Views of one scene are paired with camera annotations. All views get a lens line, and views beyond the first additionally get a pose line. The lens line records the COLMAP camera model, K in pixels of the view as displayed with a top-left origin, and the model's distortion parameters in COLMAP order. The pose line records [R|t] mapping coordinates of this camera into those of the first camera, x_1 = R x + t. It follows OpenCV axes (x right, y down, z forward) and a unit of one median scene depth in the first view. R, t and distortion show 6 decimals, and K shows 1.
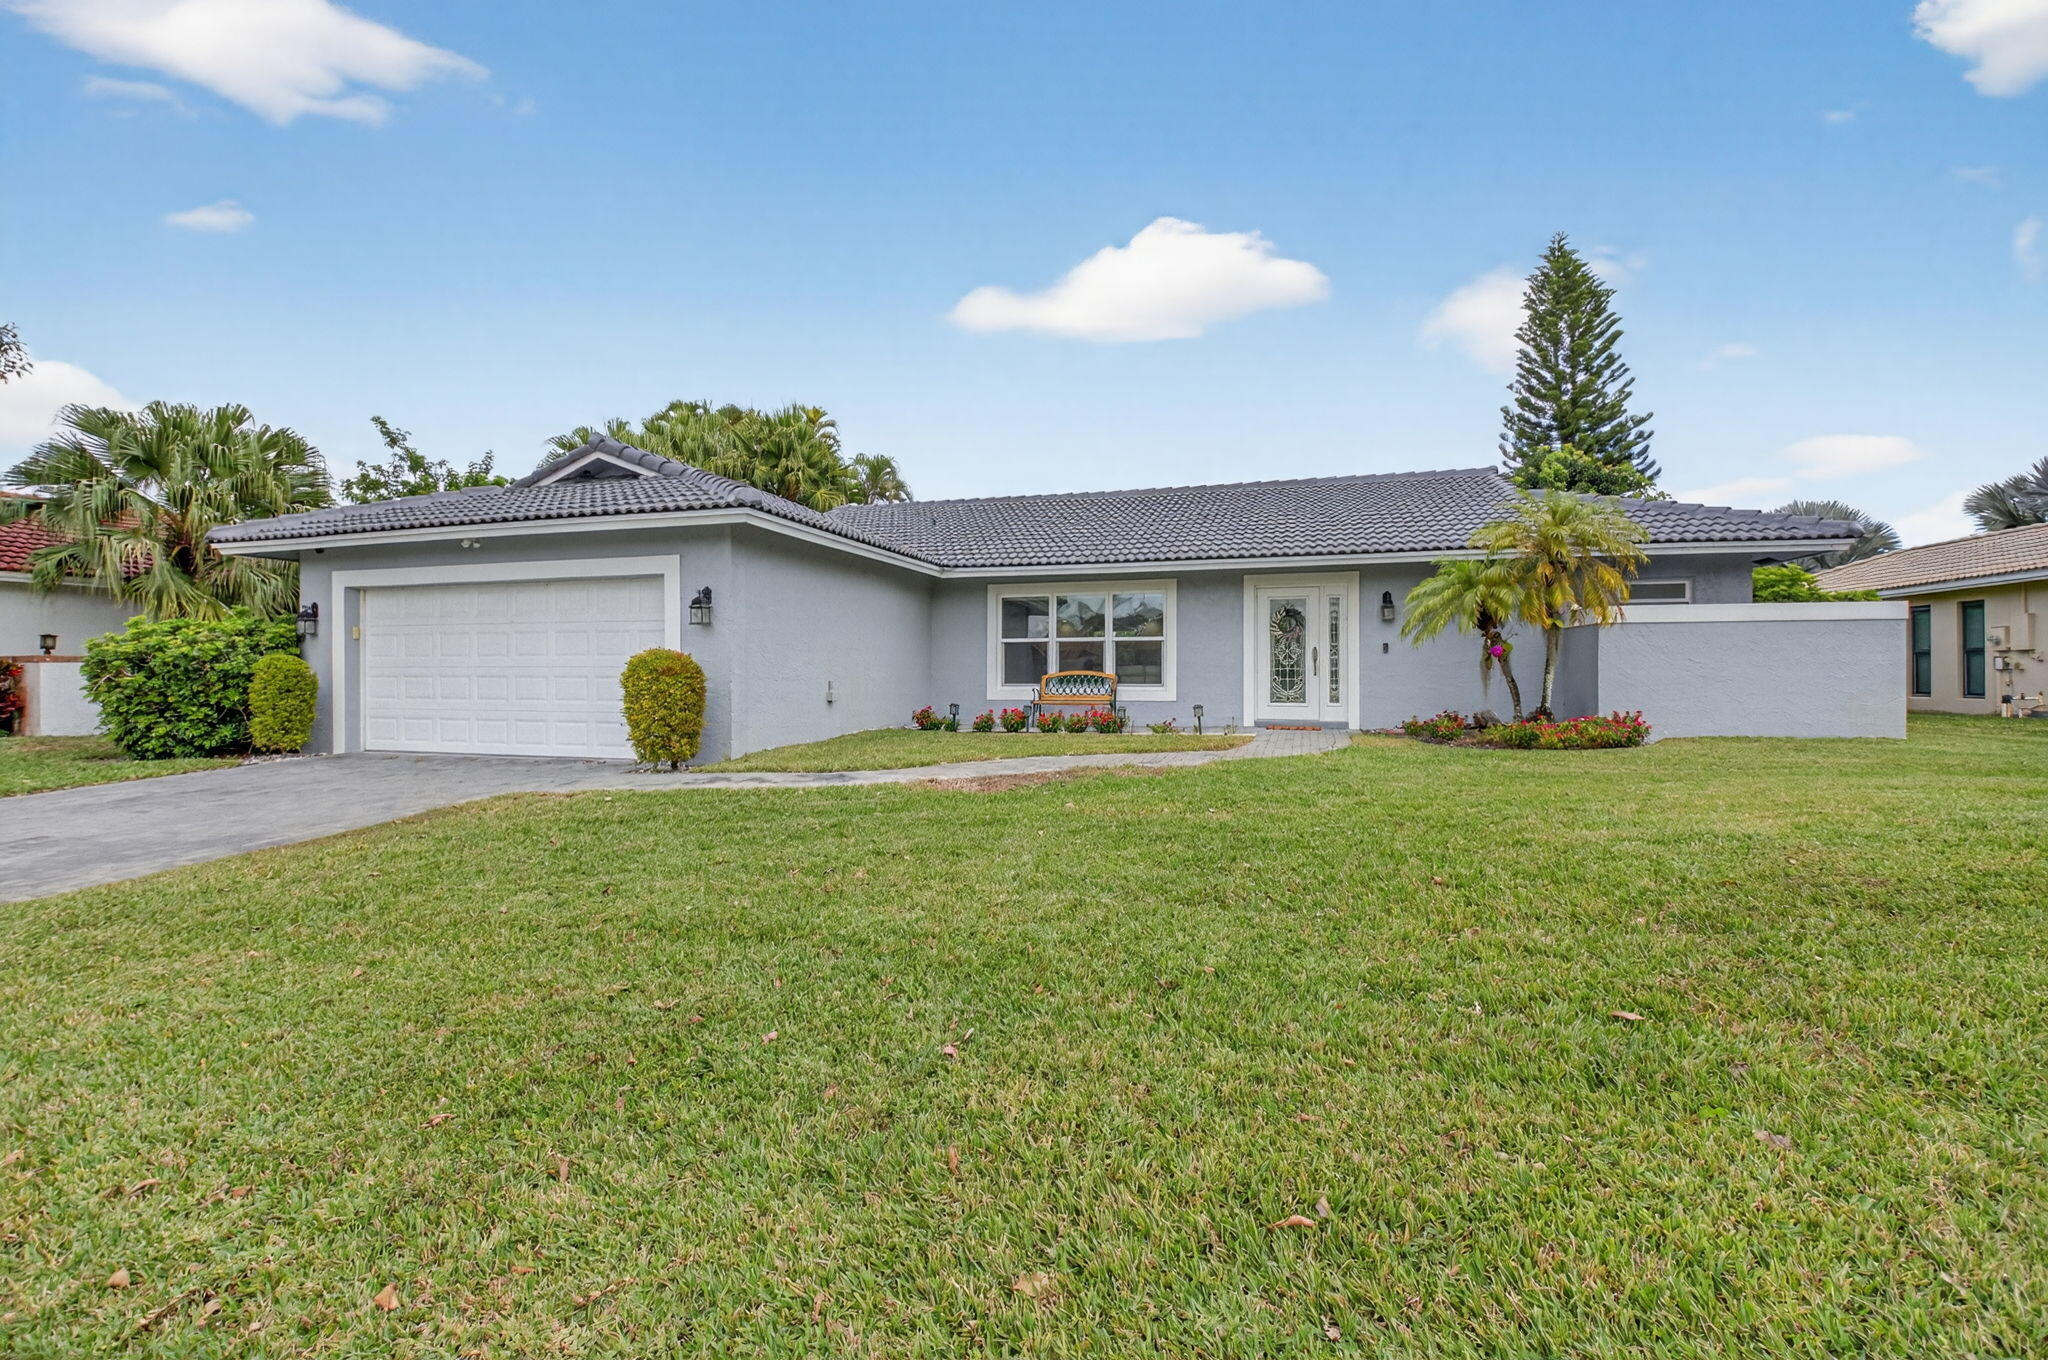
lens RADIAL K [[911.7, 0, 1032.5], [0, 911.7, 670.2], [0, 0, 1]] dist [0.000304, -0.014827]
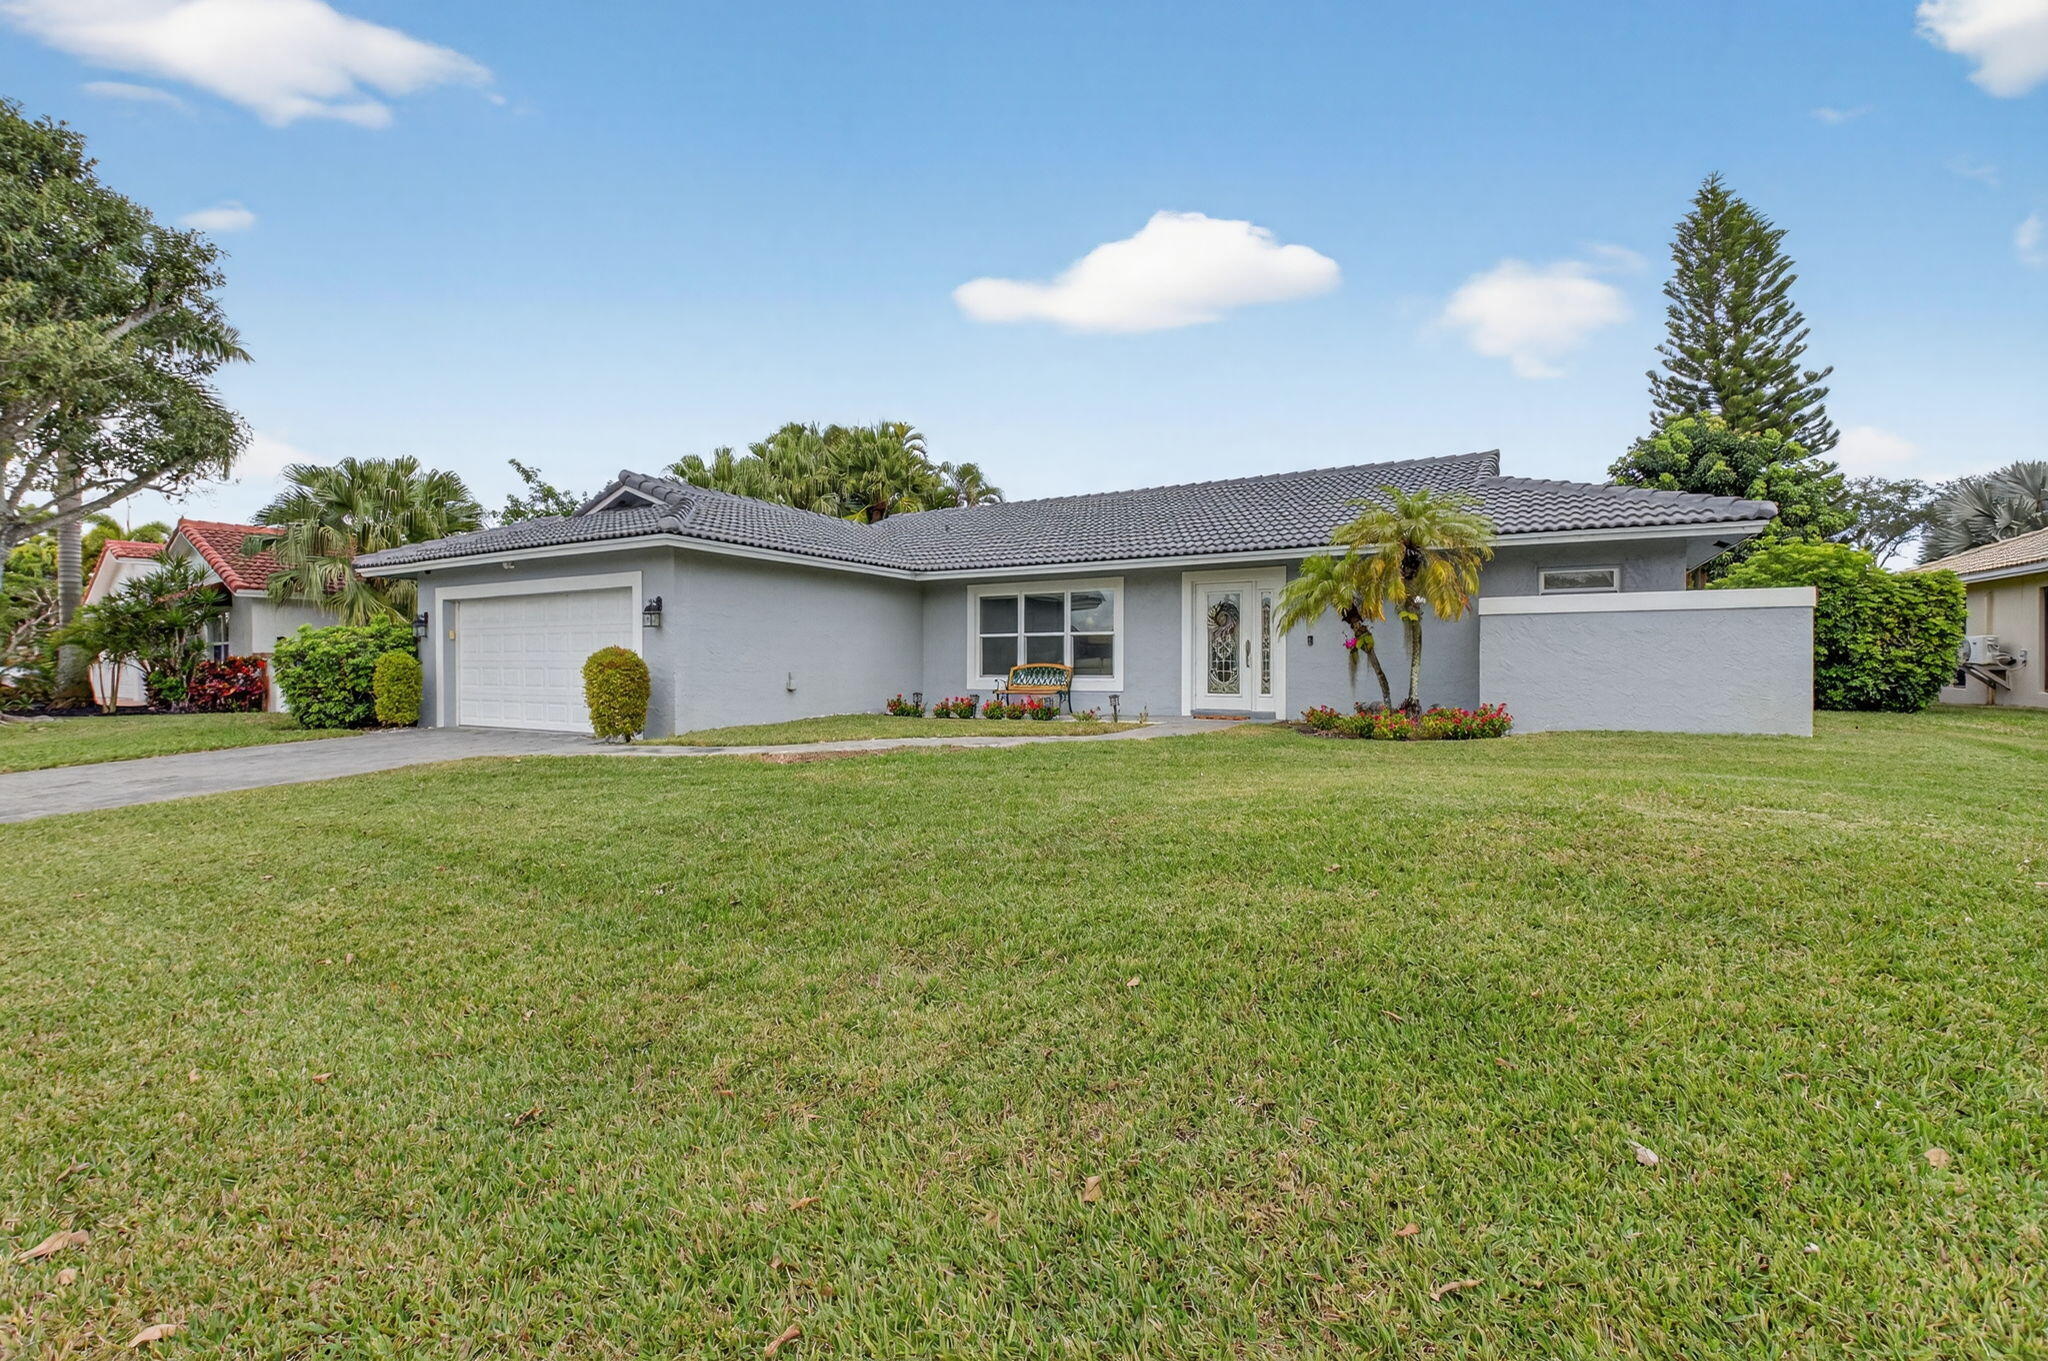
lens RADIAL K [[911.7, 0, 1032.5], [0, 911.7, 670.7], [0, 0, 1]] dist [0.000304, -0.014827]
pose [[0.973450, 0.000769, -0.228897, 0.301635], [0.001673, 0.999944, 0.010474, -0.001768], [0.228892, -0.010579, 0.973394, -0.064380]]
